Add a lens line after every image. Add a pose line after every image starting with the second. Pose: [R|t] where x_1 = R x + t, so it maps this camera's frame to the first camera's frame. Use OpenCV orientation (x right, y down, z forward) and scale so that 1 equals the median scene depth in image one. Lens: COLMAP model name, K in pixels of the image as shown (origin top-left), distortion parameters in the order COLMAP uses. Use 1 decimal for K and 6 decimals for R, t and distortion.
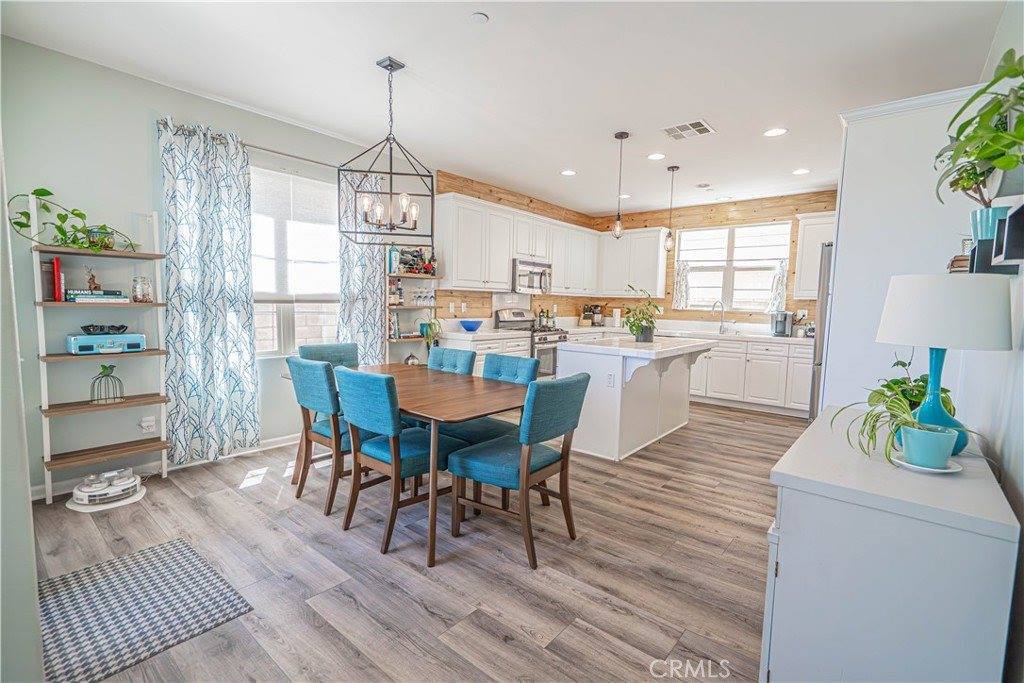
lens RADIAL K [[460.0, 0, 513.0], [0, 460.0, 344.7], [0, 0, 1]] dist [-0.002778, 0.001011]
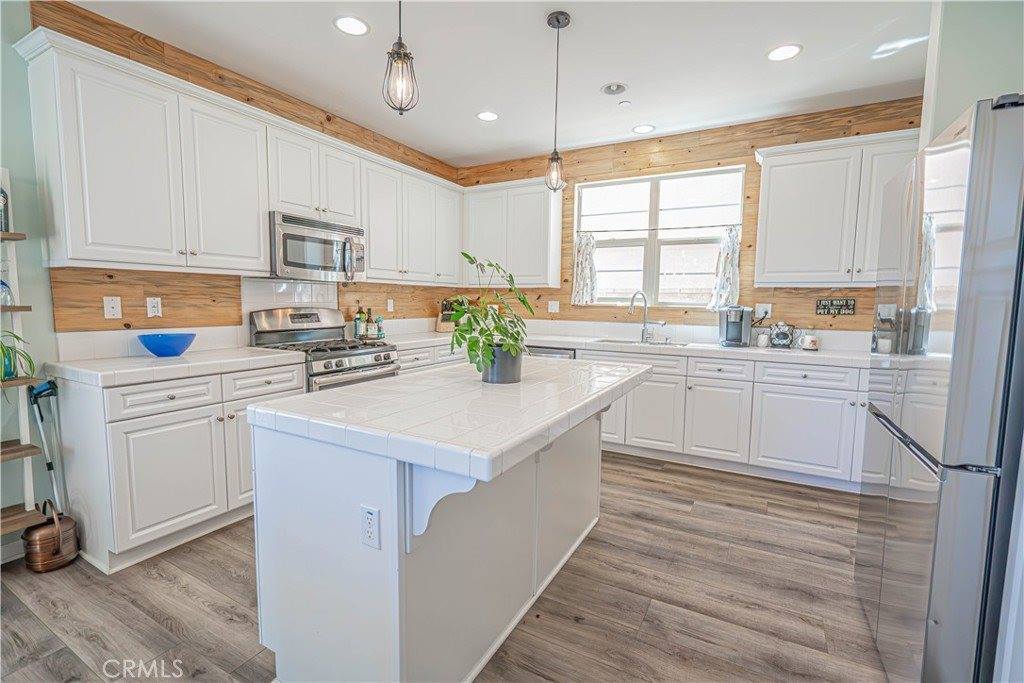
lens RADIAL K [[460.0, 0, 513.0], [0, 460.0, 344.7], [0, 0, 1]] dist [-0.002778, 0.001011]
pose [[0.982668, -0.027997, 0.183246, 0.159262], [0.026086, 0.999577, 0.012831, -0.034549], [-0.183527, -0.007829, 0.982983, 0.414243]]
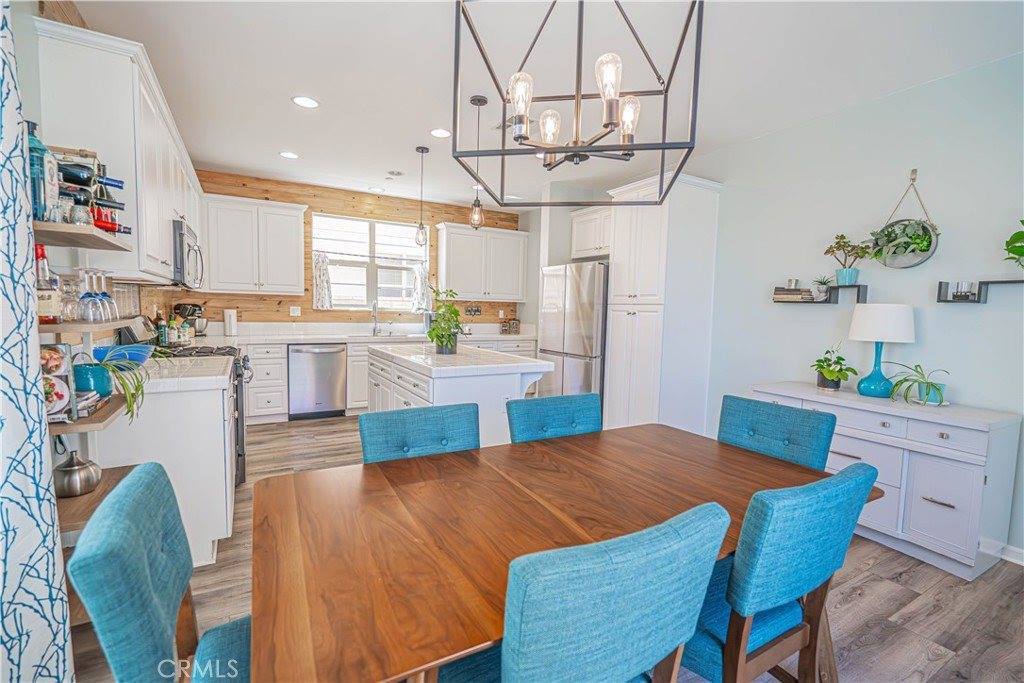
lens RADIAL K [[460.0, 0, 513.0], [0, 460.0, 344.7], [0, 0, 1]] dist [-0.002778, 0.001011]
pose [[0.347479, -0.087468, 0.933599, -0.338480], [0.068788, 0.995335, 0.067650, -0.051851], [-0.935161, 0.040713, 0.351875, 0.435890]]
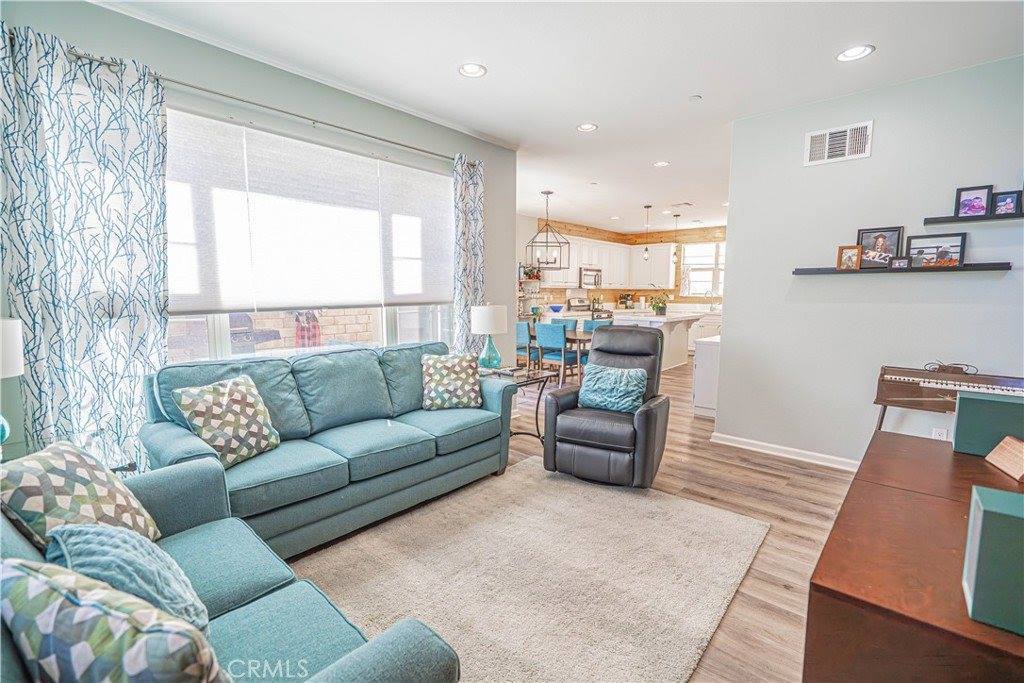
lens RADIAL K [[460.0, 0, 513.0], [0, 460.0, 344.7], [0, 0, 1]] dist [-0.002778, 0.001011]
pose [[0.999196, -0.015284, -0.037056, -0.169885], [0.016176, 0.999583, 0.023901, 0.042470], [0.036675, -0.024481, 0.999027, -0.613975]]
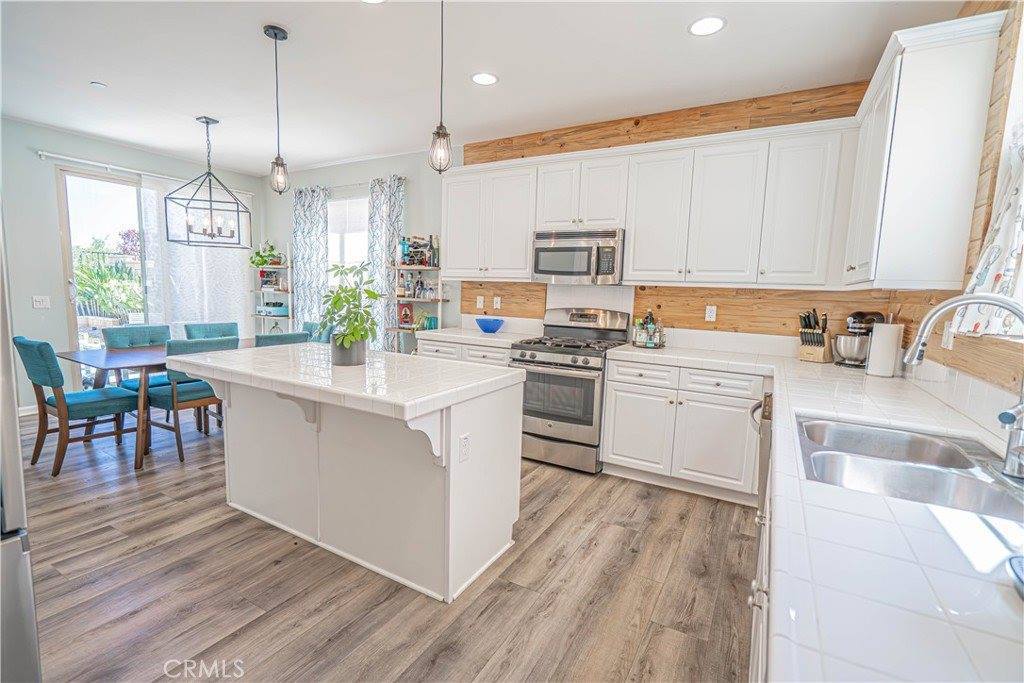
lens RADIAL K [[460.0, 0, 513.0], [0, 460.0, 344.7], [0, 0, 1]] dist [-0.002778, 0.001011]
pose [[0.169237, 0.102736, -0.980206, 0.627262], [-0.113955, 0.989922, 0.084080, -0.072055], [0.978965, 0.097470, 0.179239, 0.806781]]
